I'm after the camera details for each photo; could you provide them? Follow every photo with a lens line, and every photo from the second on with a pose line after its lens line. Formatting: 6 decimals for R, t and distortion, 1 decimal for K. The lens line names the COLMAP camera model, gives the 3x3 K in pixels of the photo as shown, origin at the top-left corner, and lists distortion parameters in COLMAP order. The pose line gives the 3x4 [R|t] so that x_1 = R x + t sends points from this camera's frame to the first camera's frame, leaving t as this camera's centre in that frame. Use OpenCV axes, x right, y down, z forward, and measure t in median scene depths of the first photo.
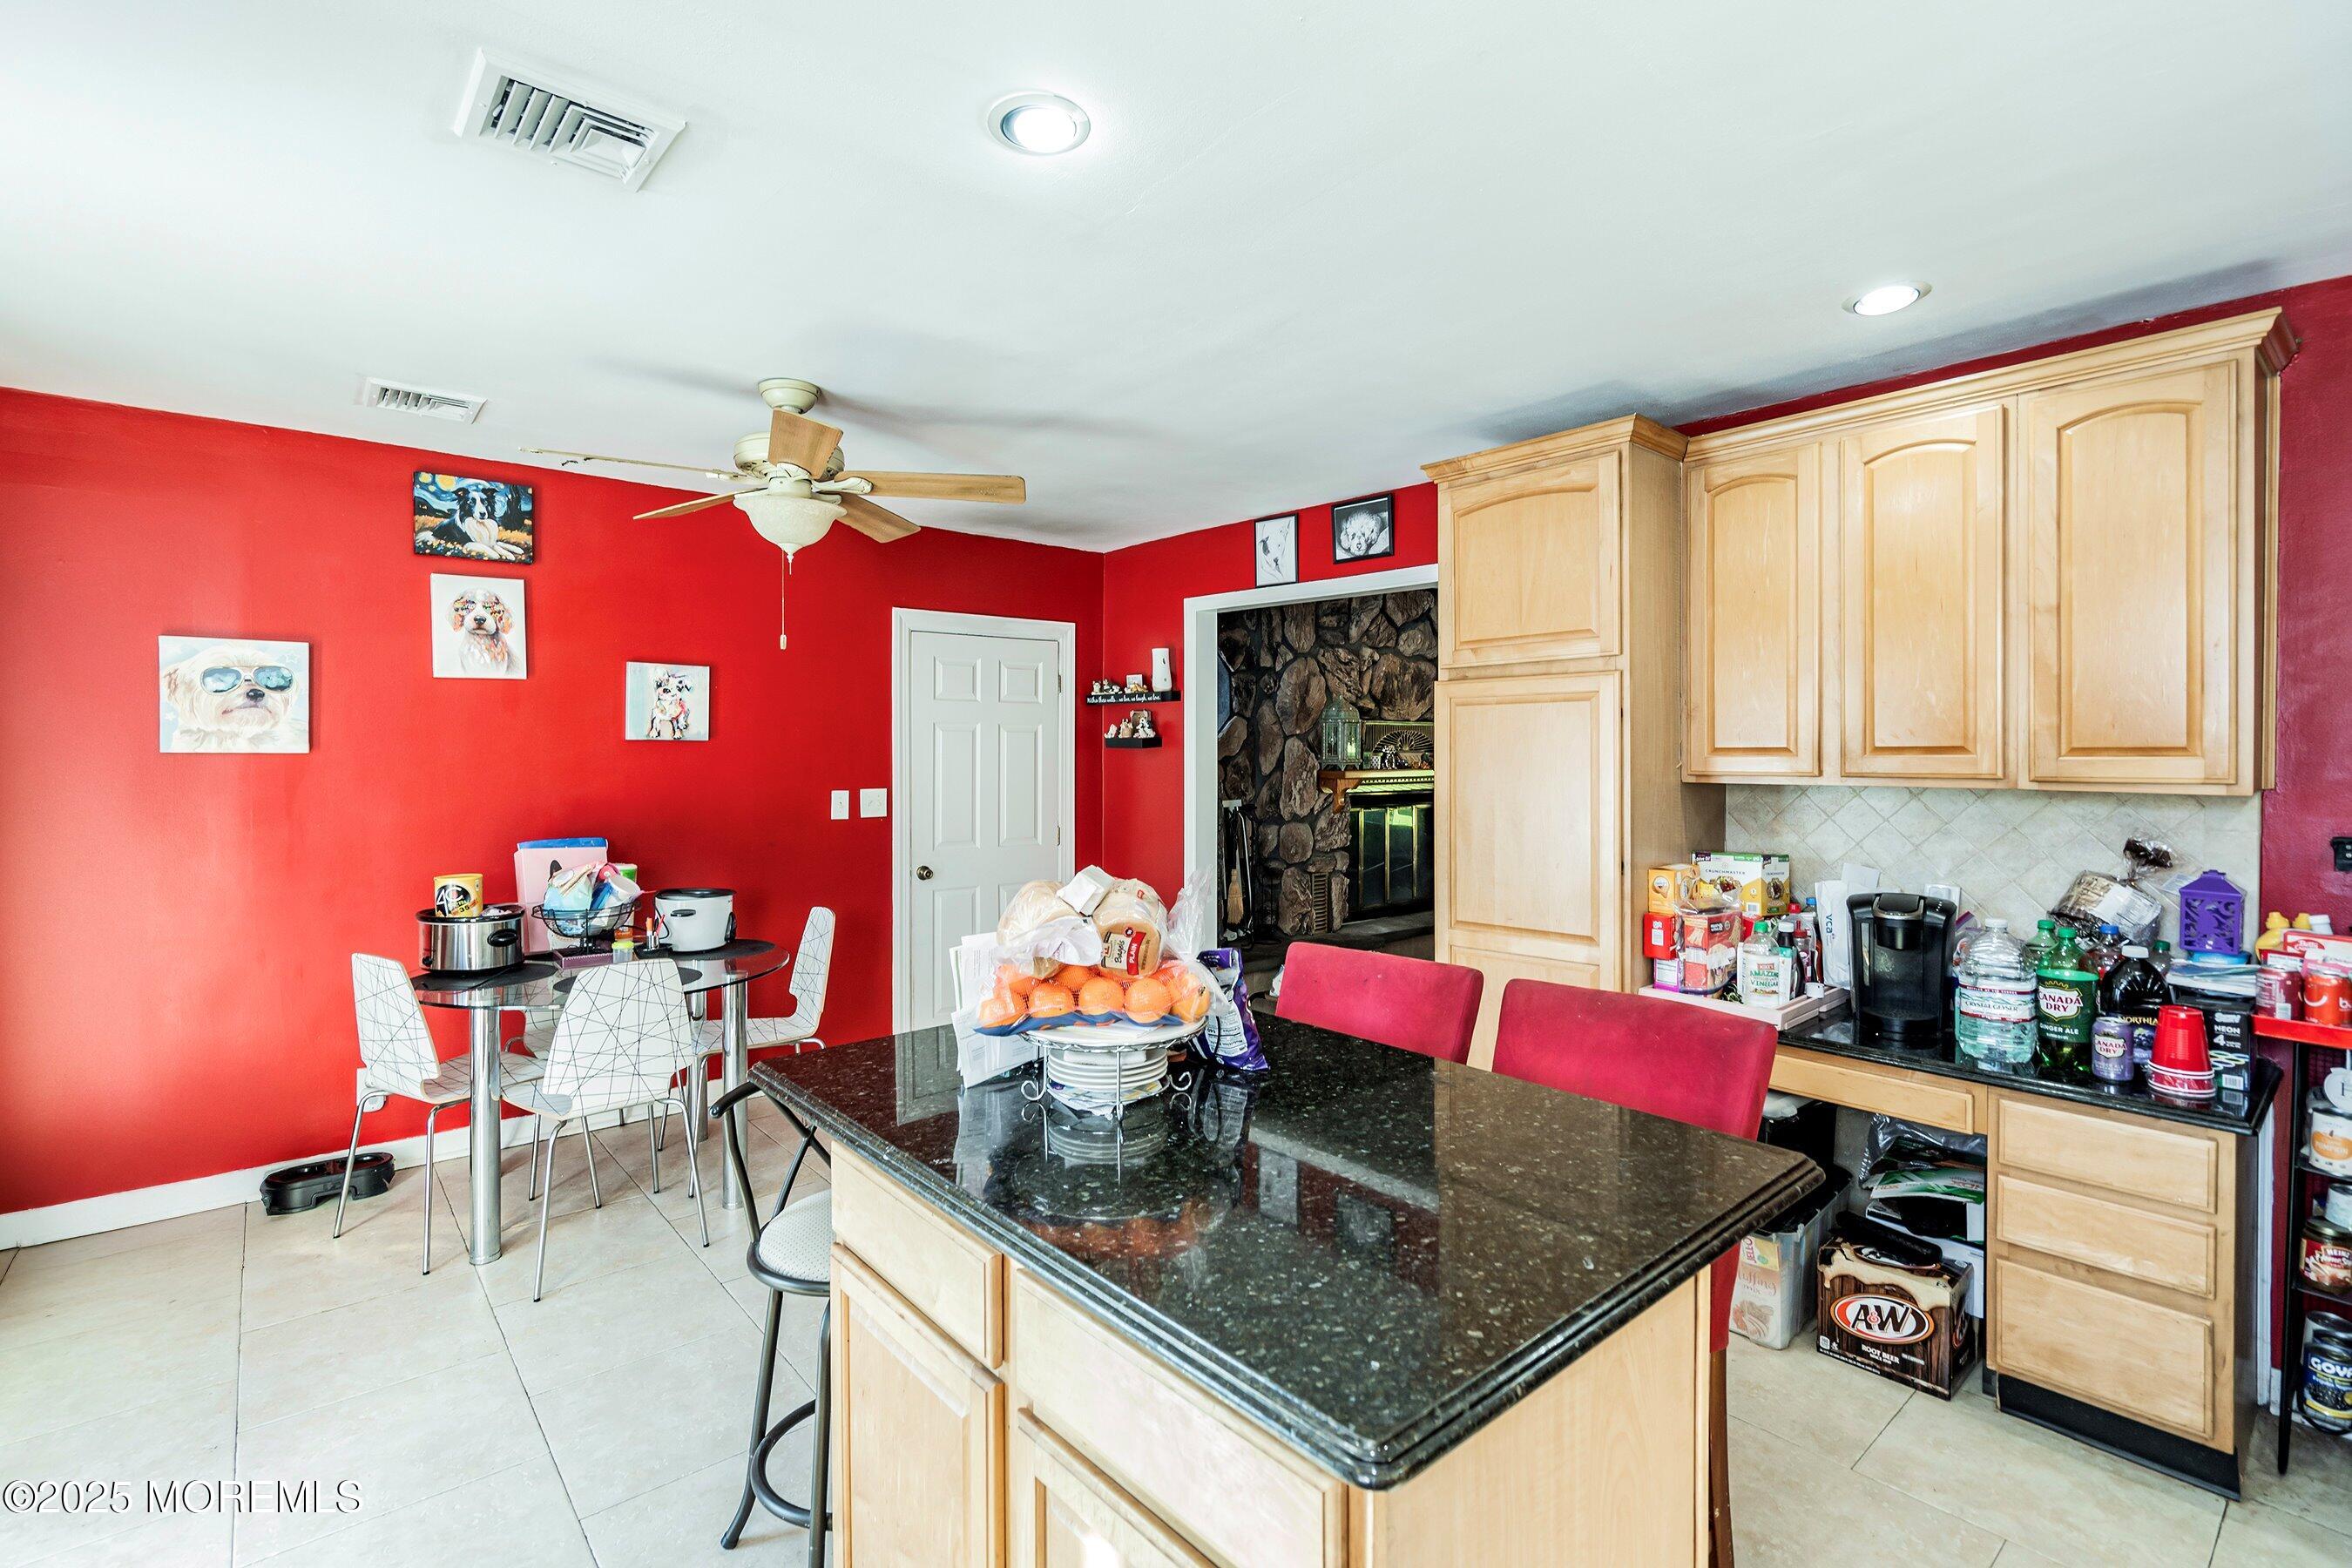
lens RADIAL K [[1081.2, 0, 1162.1], [0, 1081.2, 761.2], [0, 0, 1]] dist [-0.003666, -0.000065]
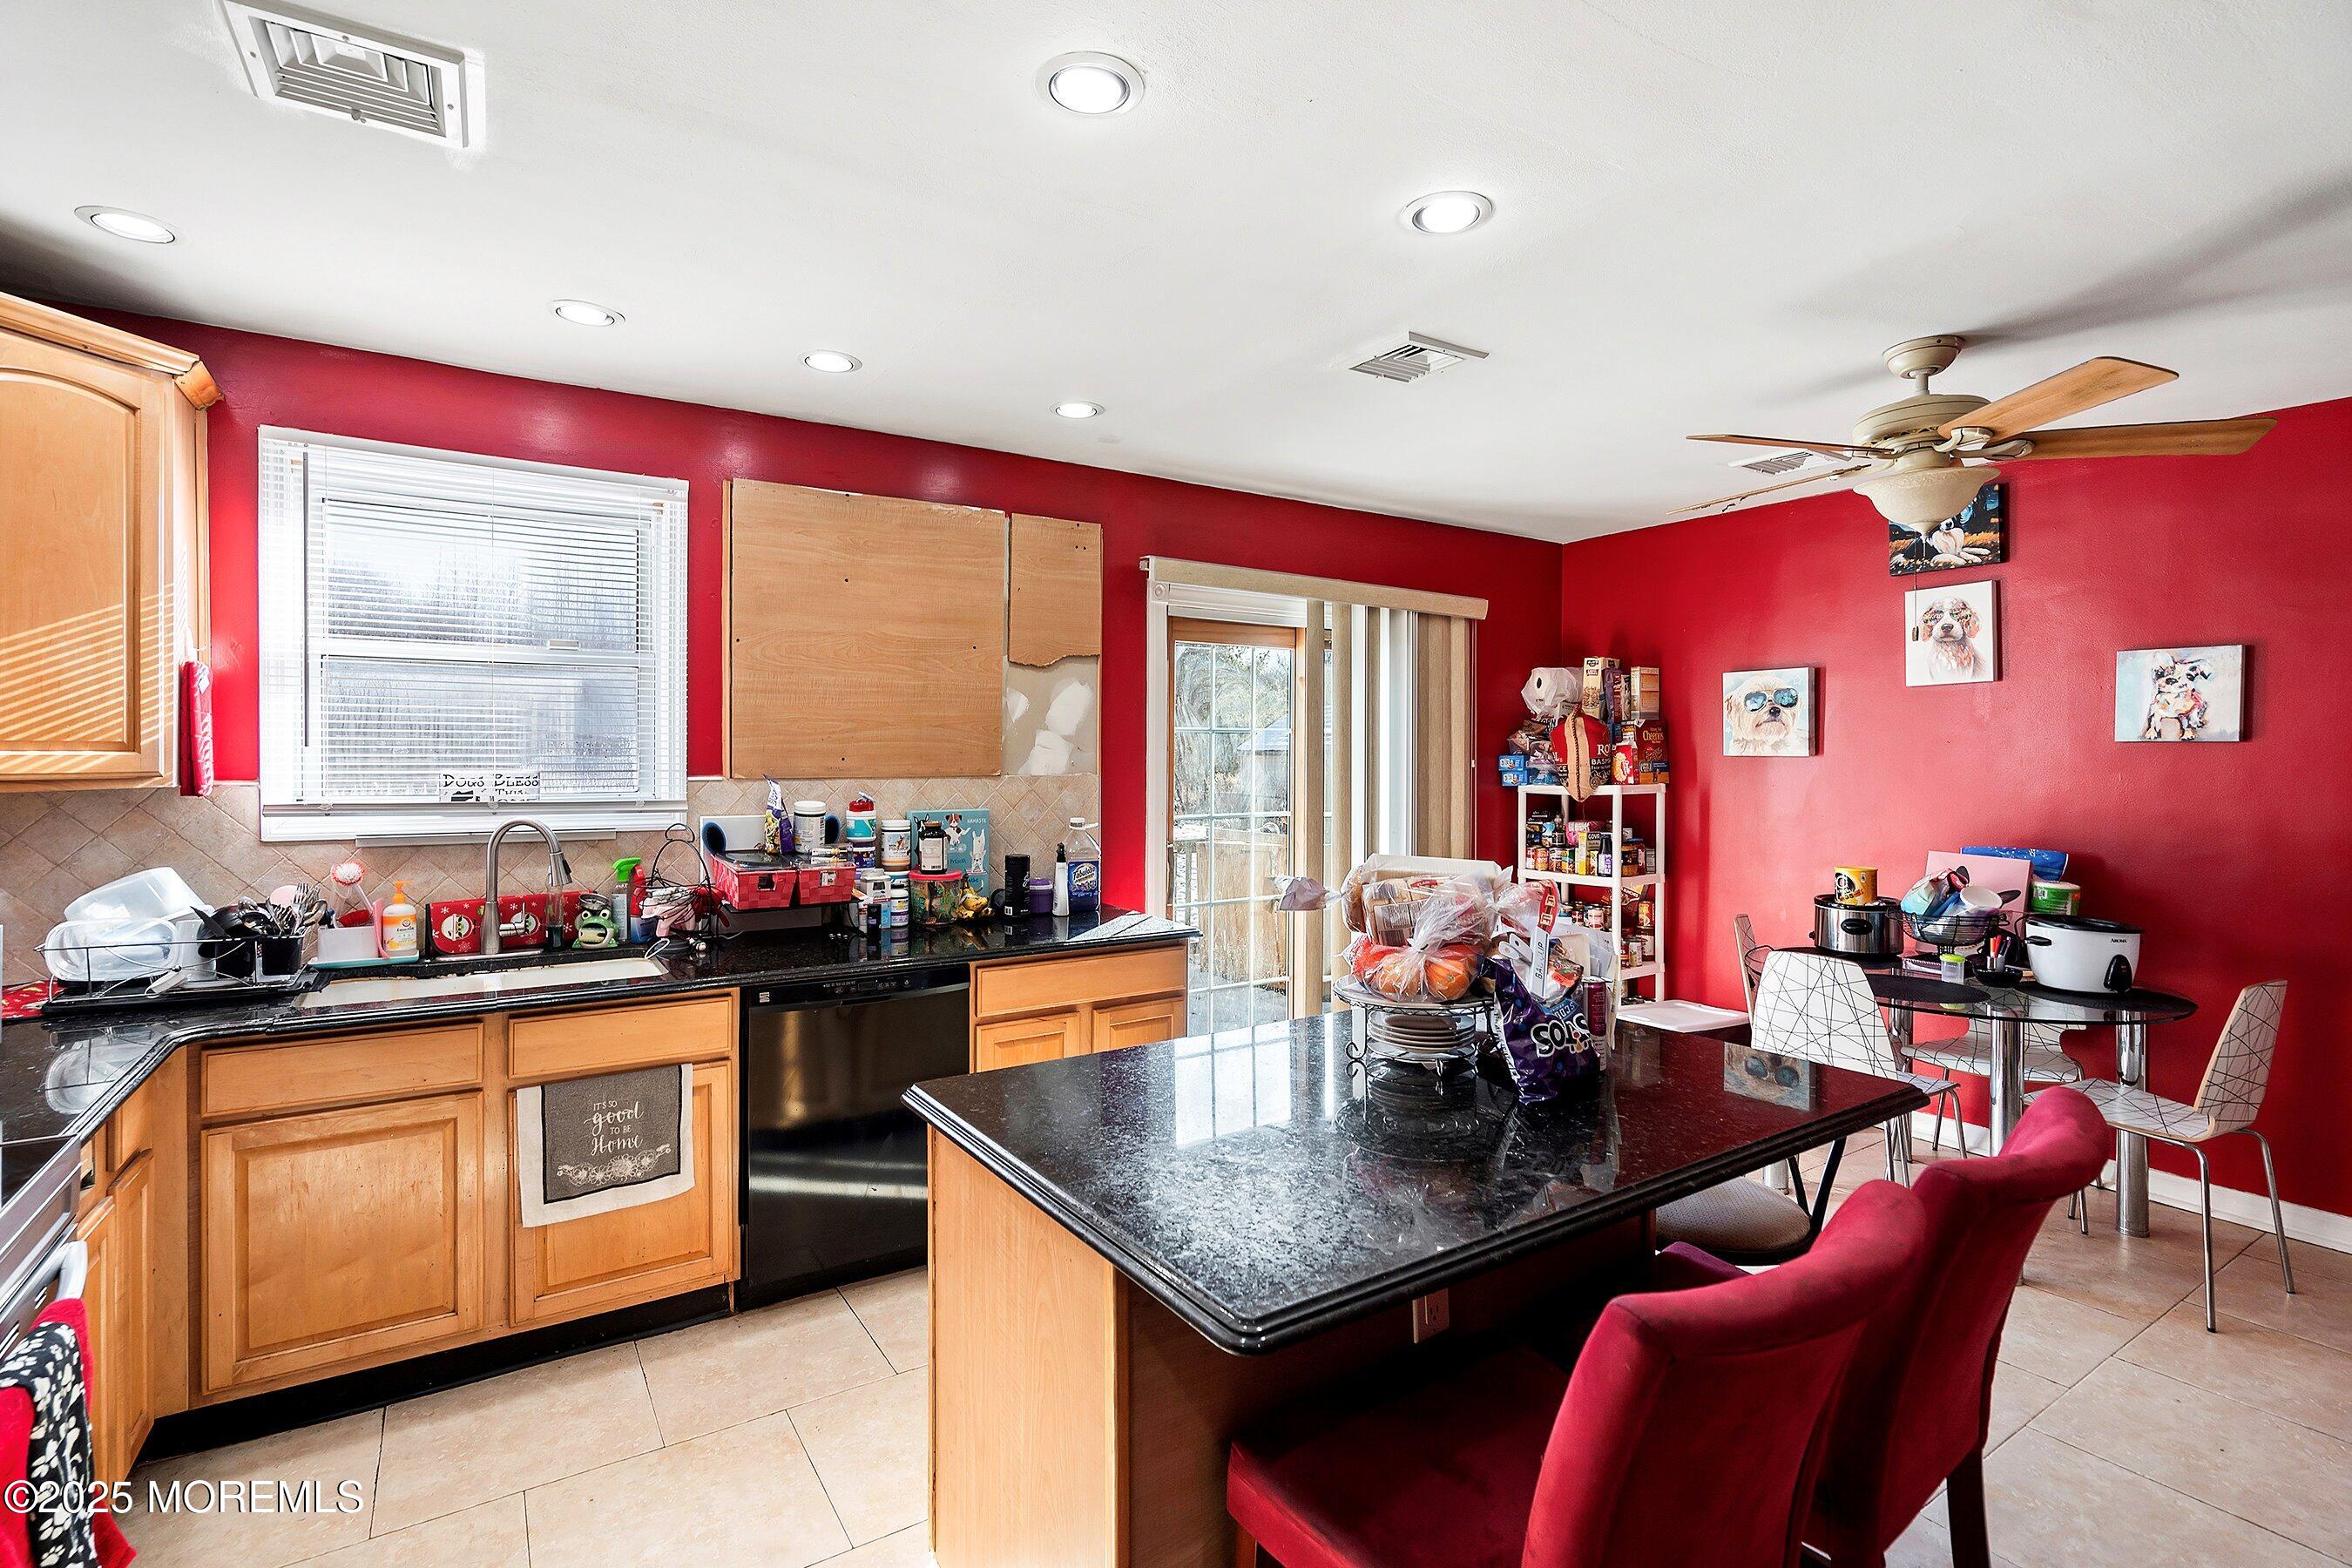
lens RADIAL K [[1081.2, 0, 1151.4], [0, 1081.2, 756.1], [0, 0, 1]] dist [-0.003666, -0.000065]
pose [[-0.125117, 0.001974, -0.992140, 0.487896], [-0.009671, 0.999948, 0.003209, -0.004110], [0.992095, 0.009996, -0.125092, 0.377146]]
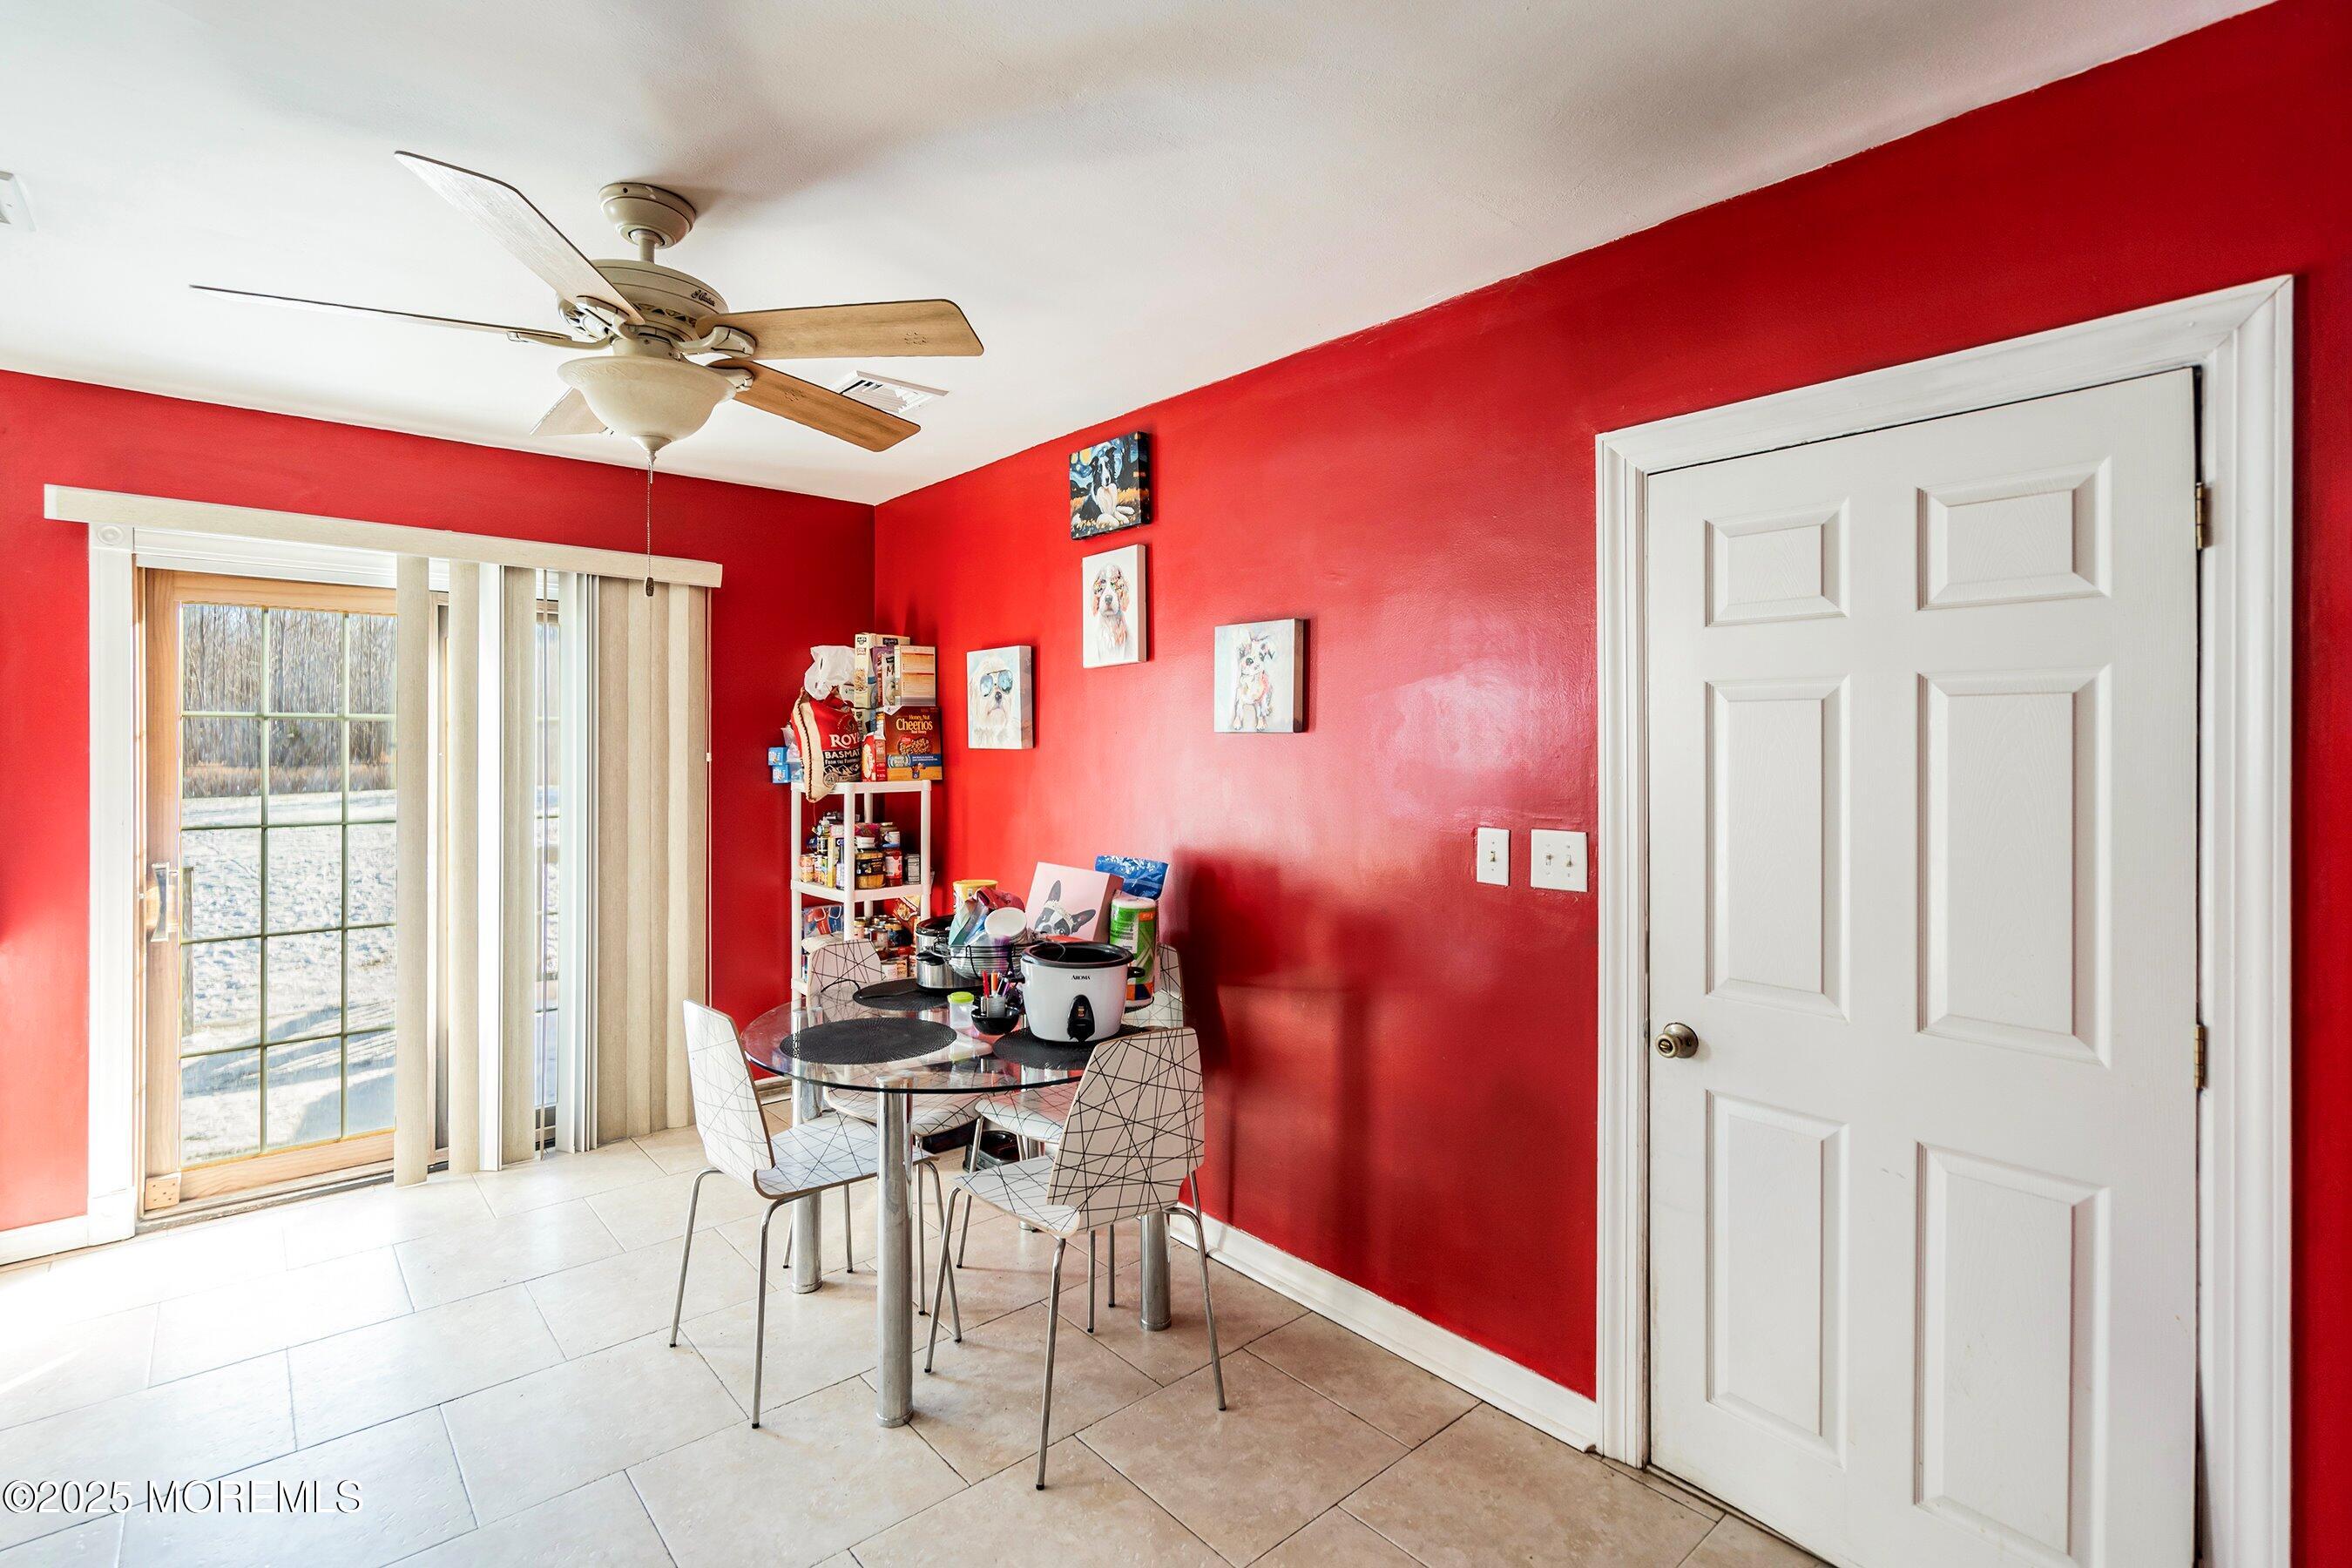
lens RADIAL K [[1081.2, 0, 1132.7], [0, 1081.2, 739.7], [0, 0, 1]] dist [-0.003666, -0.000065]
pose [[0.009533, -0.003129, -0.999950, 0.256565], [-0.010154, 0.999943, -0.003226, -0.013166], [0.999903, 0.010184, 0.009501, 1.016233]]
